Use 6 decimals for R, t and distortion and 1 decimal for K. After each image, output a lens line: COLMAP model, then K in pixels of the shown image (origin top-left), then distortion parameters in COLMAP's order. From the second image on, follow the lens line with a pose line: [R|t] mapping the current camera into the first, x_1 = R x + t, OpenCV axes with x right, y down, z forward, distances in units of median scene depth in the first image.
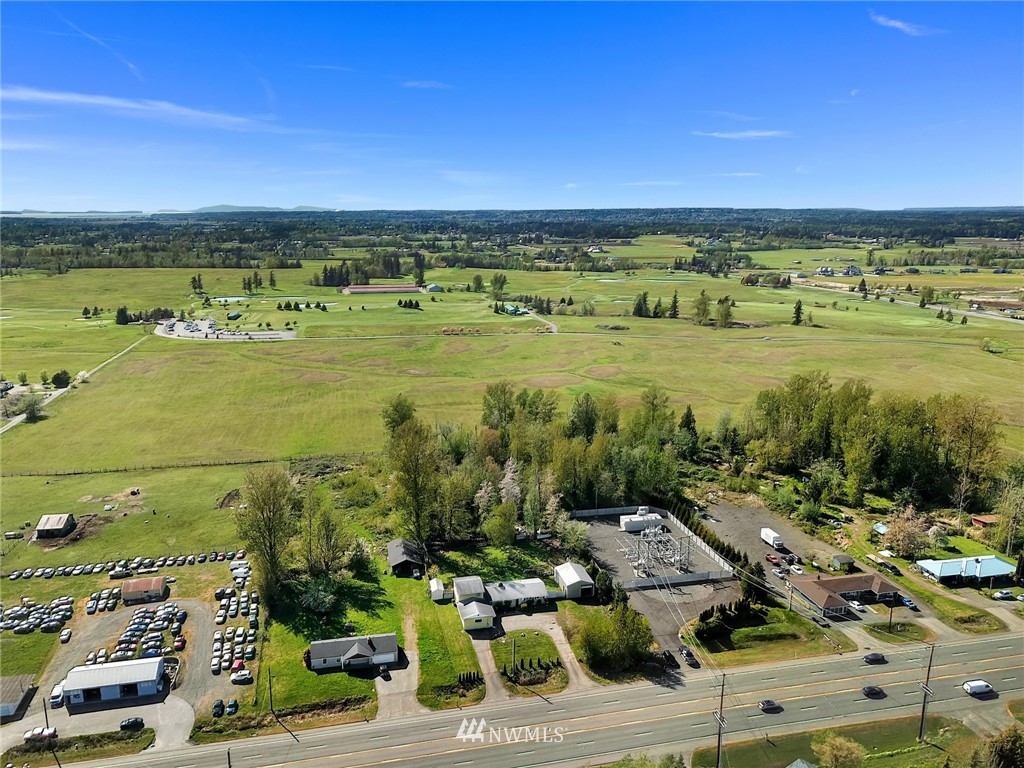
lens RADIAL K [[768.6, 0, 512.0], [0, 768.6, 384.0], [0, 0, 1]] dist [0.005825, -0.000775]
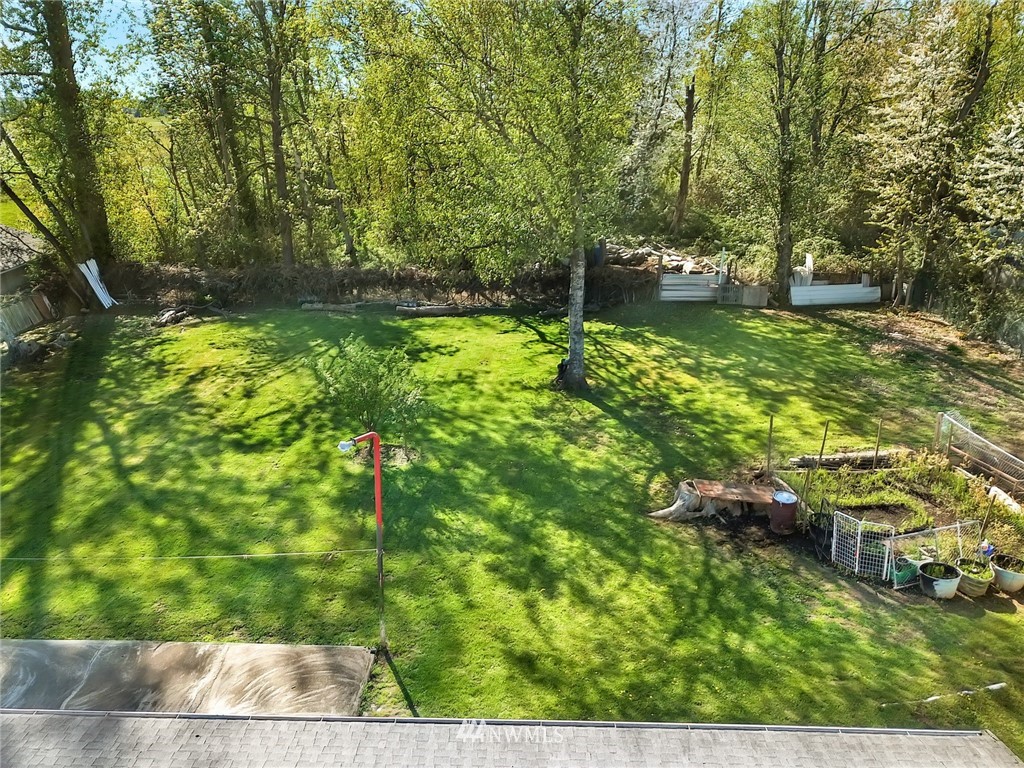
lens RADIAL K [[768.6, 0, 512.0], [0, 768.6, 384.0], [0, 0, 1]] dist [0.005825, -0.000775]
pose [[0.964580, 0.092716, -0.246961, 0.022397], [-0.053146, 0.985304, 0.162332, 0.250584], [0.258382, -0.143457, 0.955332, 1.062167]]
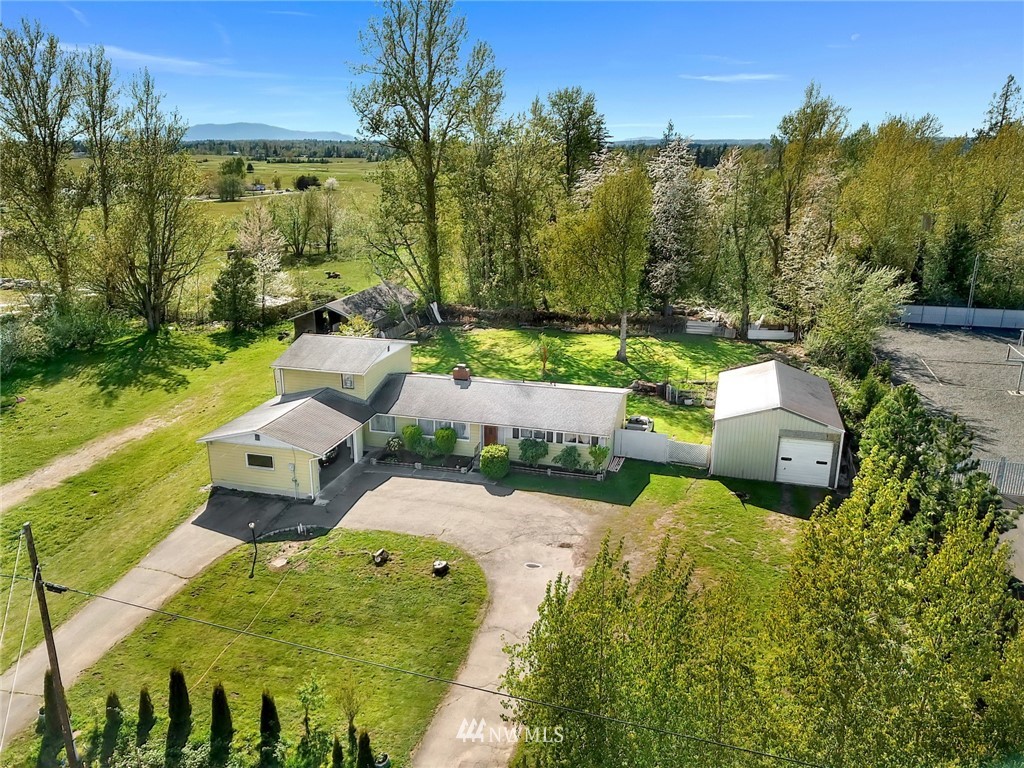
lens RADIAL K [[811.9, 0, 493.7], [0, 811.9, 384.9], [0, 0, 1]] dist [0.037487, -0.004253]
pose [[0.876887, 0.144605, -0.458430, 0.134233], [-0.095952, 0.987142, 0.127842, 0.239549], [0.471022, -0.068116, 0.879487, 0.794065]]
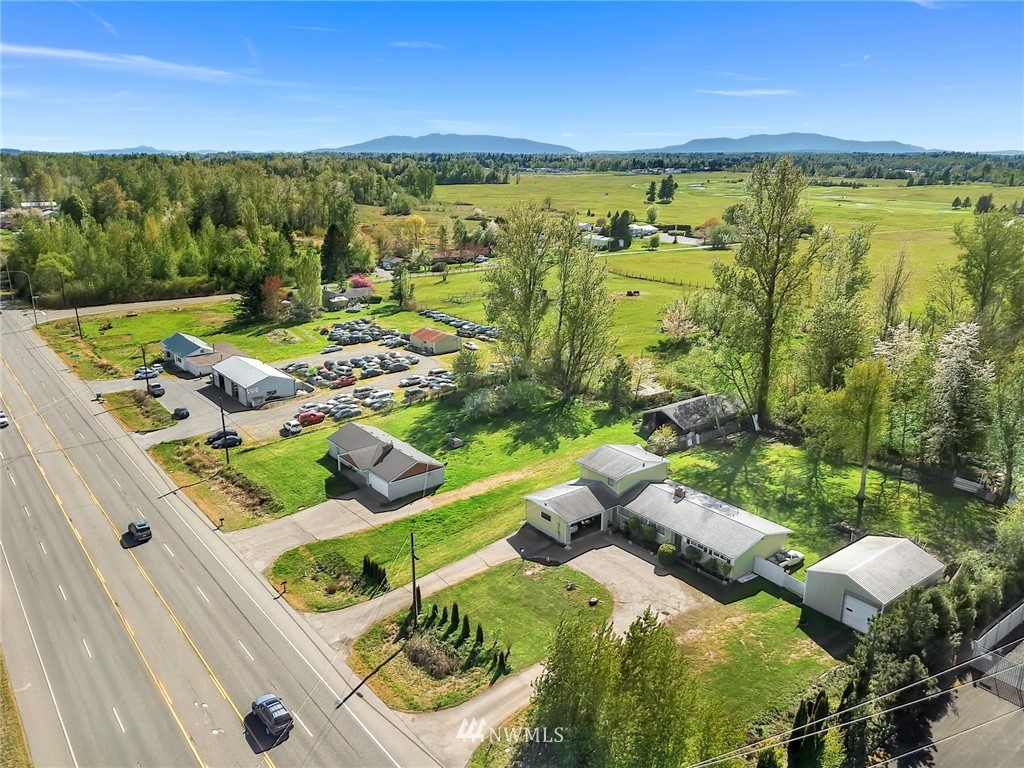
lens RADIAL K [[768.6, 0, 512.0], [0, 768.6, 384.0], [0, 0, 1]] dist [0.005825, -0.000775]
pose [[0.446791, 0.266247, -0.854102, 0.314459], [-0.190399, 0.961117, 0.200007, 0.140350], [0.874143, 0.073259, 0.480111, 0.741125]]
